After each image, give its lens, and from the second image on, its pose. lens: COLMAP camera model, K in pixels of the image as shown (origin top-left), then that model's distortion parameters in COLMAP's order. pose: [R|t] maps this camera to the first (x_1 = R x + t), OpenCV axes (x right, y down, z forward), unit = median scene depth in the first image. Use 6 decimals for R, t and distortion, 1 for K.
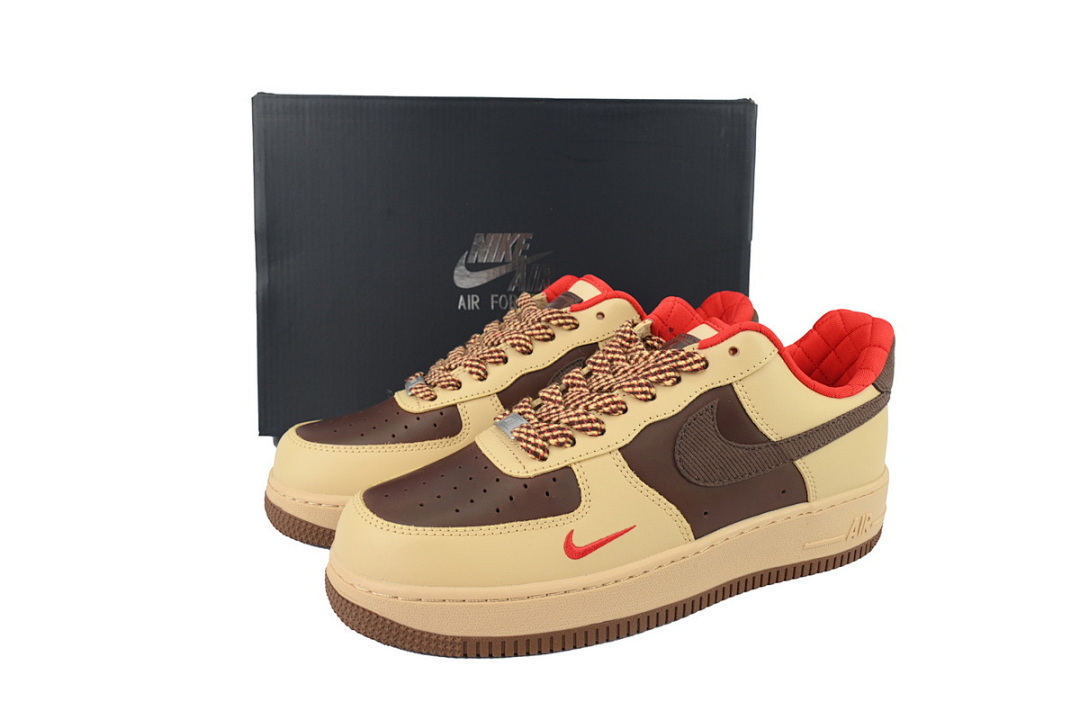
lens RADIAL K [[808.1, 0, 540.3], [0, 808.1, 361.8], [0, 0, 1]] dist [0.007051, 0.006258]
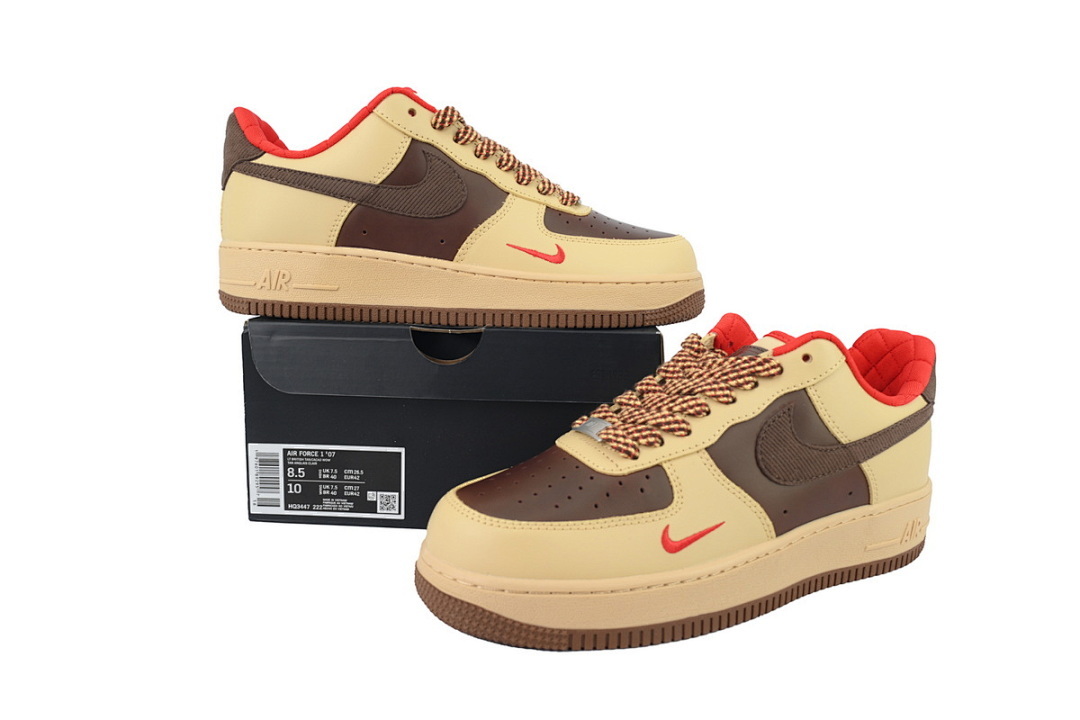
lens RADIAL K [[808.1, 0, 535.6], [0, 808.1, 358.1], [0, 0, 1]] dist [0.007051, 0.006258]
pose [[0.996888, 0.011709, 0.077962, -0.199009], [-0.005812, 0.997133, -0.075441, 0.069769], [-0.078622, 0.074753, 0.994098, -0.028268]]
